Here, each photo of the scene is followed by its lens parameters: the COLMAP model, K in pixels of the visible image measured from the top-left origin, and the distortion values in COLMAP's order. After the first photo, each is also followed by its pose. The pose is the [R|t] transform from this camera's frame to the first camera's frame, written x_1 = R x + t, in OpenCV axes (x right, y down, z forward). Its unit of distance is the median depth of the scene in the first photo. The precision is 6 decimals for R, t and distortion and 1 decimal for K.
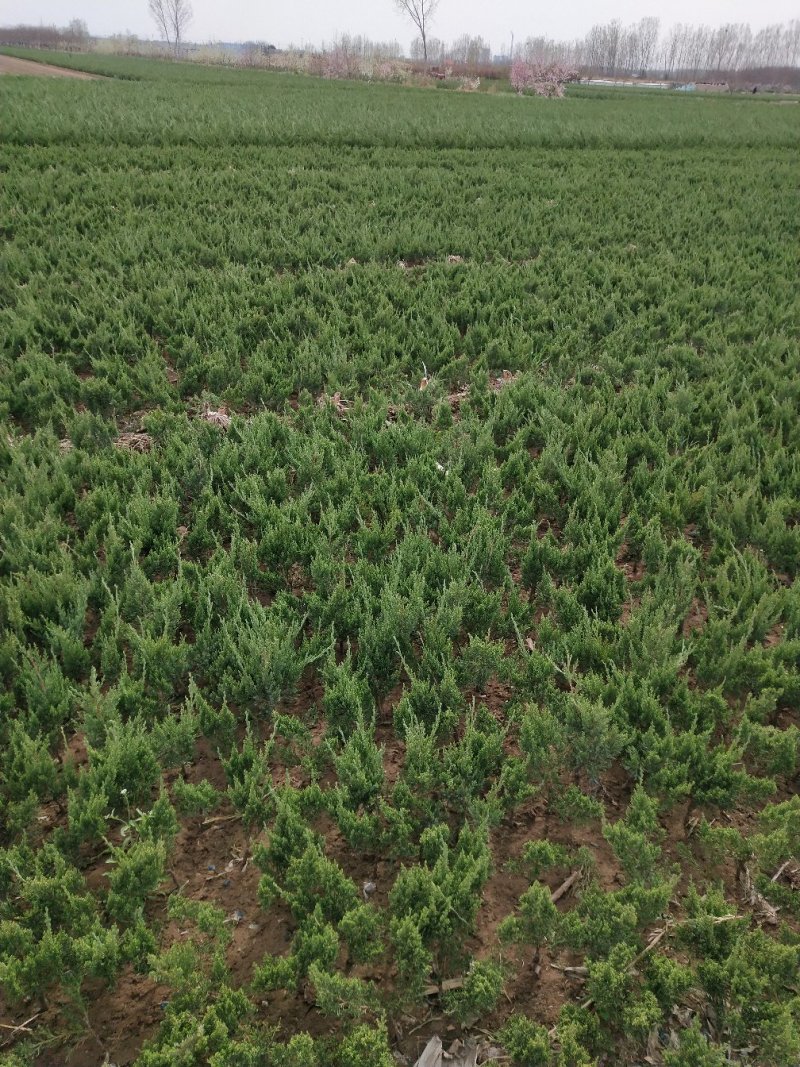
lens RADIAL K [[812.8, 0, 398.6], [0, 812.8, 535.0], [0, 0, 1]] dist [-0.010428, 0.050429]
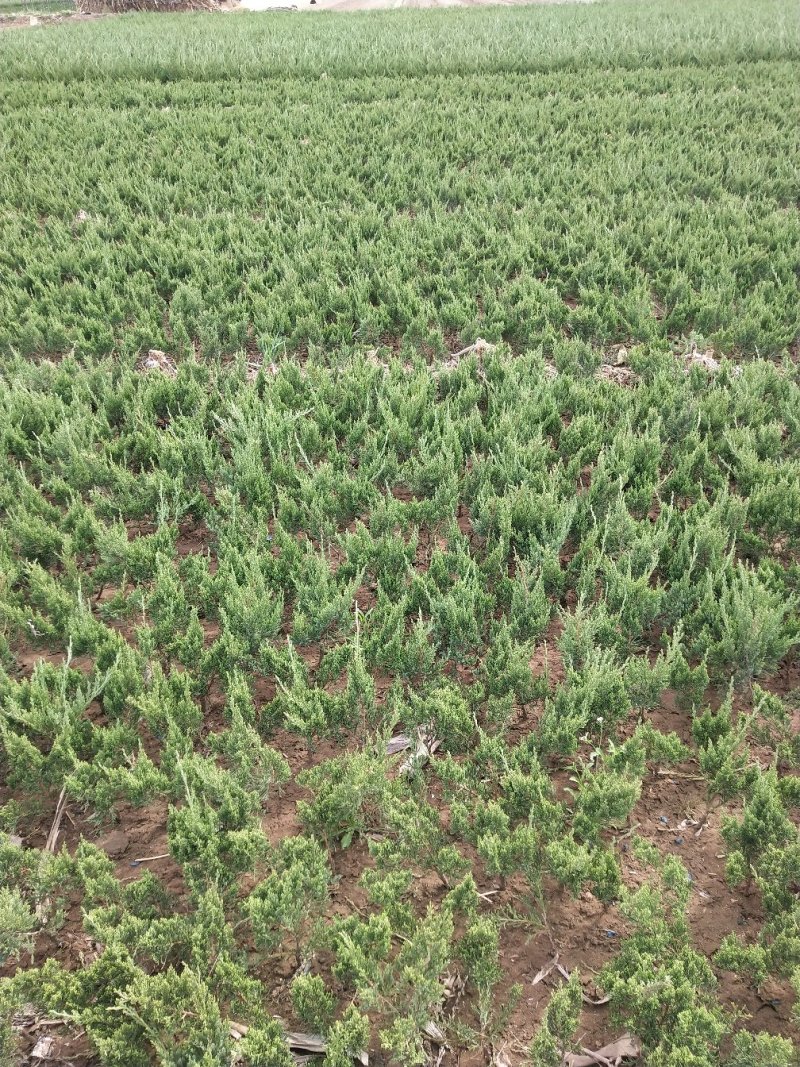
lens RADIAL K [[812.8, 0, 402.7], [0, 812.8, 535.8], [0, 0, 1]] dist [-0.010428, 0.050429]
pose [[0.874631, 0.213942, -0.435028, -0.069455], [-0.181779, 0.976613, 0.114818, 0.008904], [0.449419, -0.021345, 0.893066, -0.004623]]
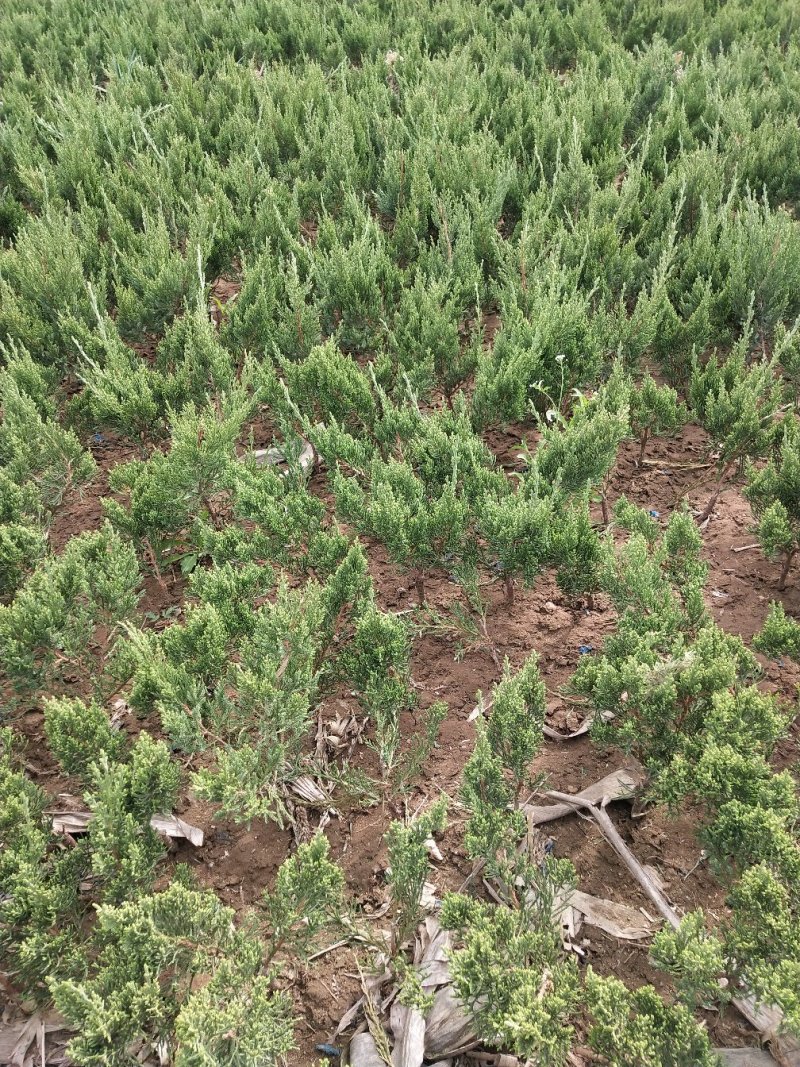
lens RADIAL K [[812.8, 0, 394.7], [0, 812.8, 532.0], [0, 0, 1]] dist [-0.010428, 0.050429]
pose [[0.906389, 0.207887, -0.367752, -0.079313], [-0.137420, 0.968284, 0.208666, 0.142675], [0.399467, -0.138597, 0.906210, 0.135428]]
